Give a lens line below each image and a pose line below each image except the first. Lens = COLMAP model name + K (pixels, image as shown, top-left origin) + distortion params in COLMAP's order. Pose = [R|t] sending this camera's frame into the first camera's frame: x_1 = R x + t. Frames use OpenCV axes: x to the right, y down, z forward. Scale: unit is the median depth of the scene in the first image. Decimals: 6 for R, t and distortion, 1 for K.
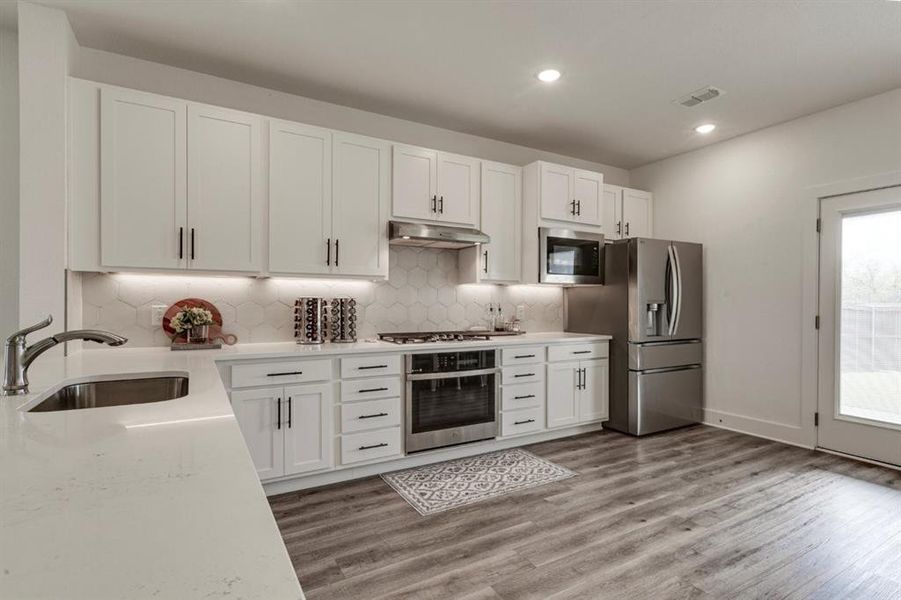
lens RADIAL K [[431.7, 0, 484.3], [0, 431.7, 314.5], [0, 0, 1]] dist [-0.007789, 0.000322]
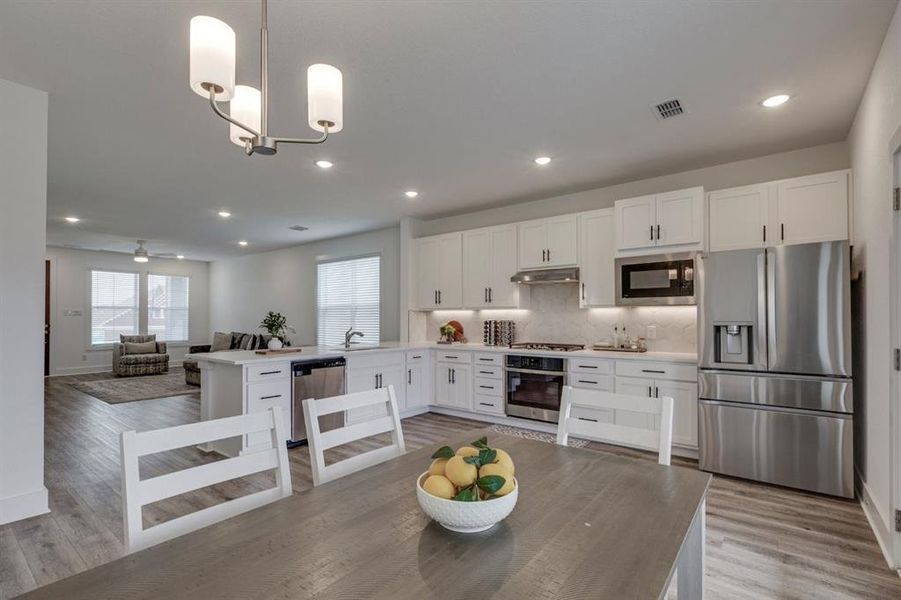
lens RADIAL K [[428.1, 0, 459.8], [0, 428.1, 319.0], [0, 0, 1]] dist [0.000912, -0.001981]
pose [[0.364454, -0.002790, -0.931217, 1.211305], [-0.019903, 0.999744, -0.010785, -0.021144], [0.931009, 0.022465, 0.364305, 0.224350]]
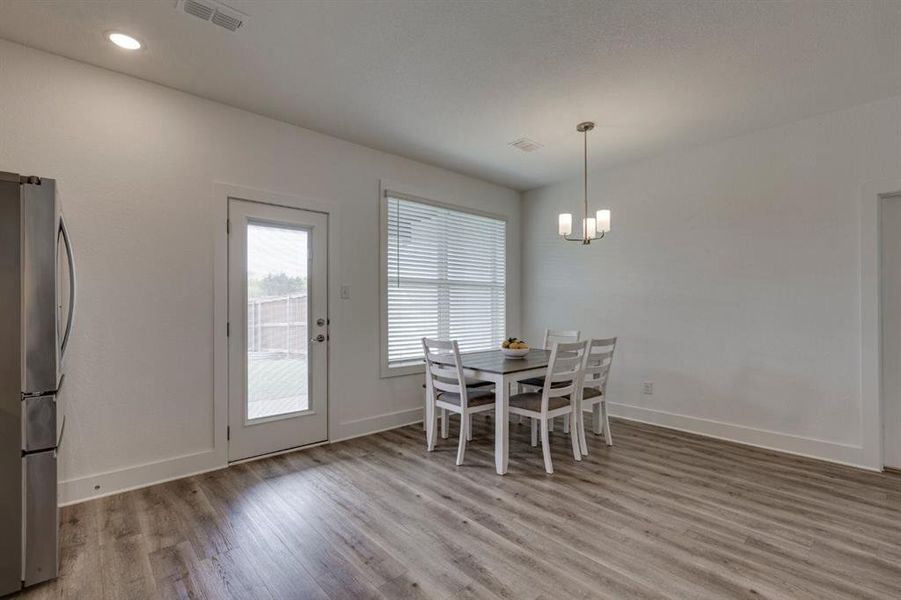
lens RADIAL K [[431.7, 0, 445.3], [0, 431.7, 301.2], [0, 0, 1]] dist [-0.007789, 0.000322]
pose [[-0.176911, 0.008274, 0.984192, -0.252125], [0.022442, 0.999739, -0.004370, -0.029864], [-0.983971, 0.021314, -0.177051, 0.760795]]
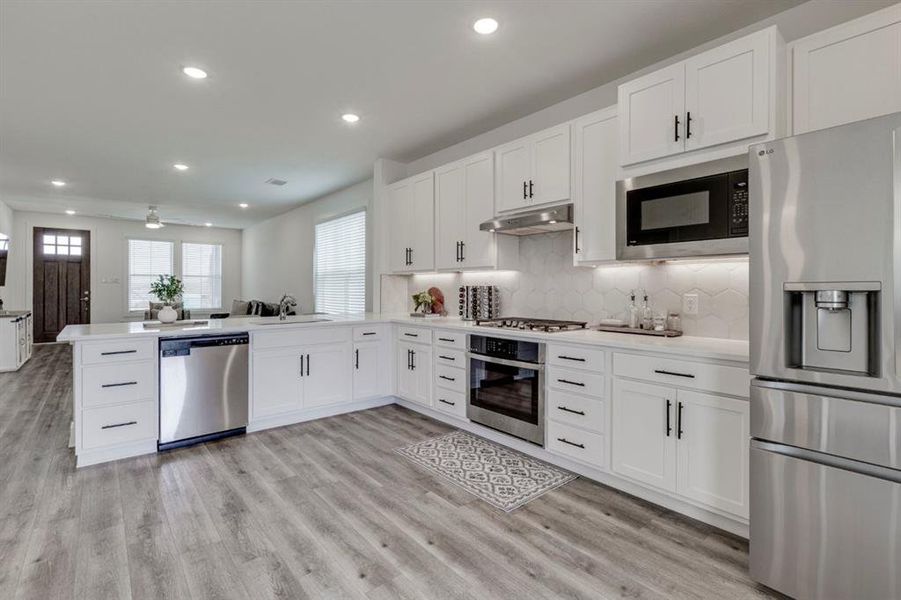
lens RADIAL K [[428.1, 0, 446.9], [0, 428.1, 295.9], [0, 0, 1]] dist [0.000912, -0.001981]
pose [[0.153489, 0.013547, -0.988057, 0.894833], [-0.023593, 0.999671, 0.010041, -0.018839], [0.987869, 0.021770, 0.153758, 0.721021]]
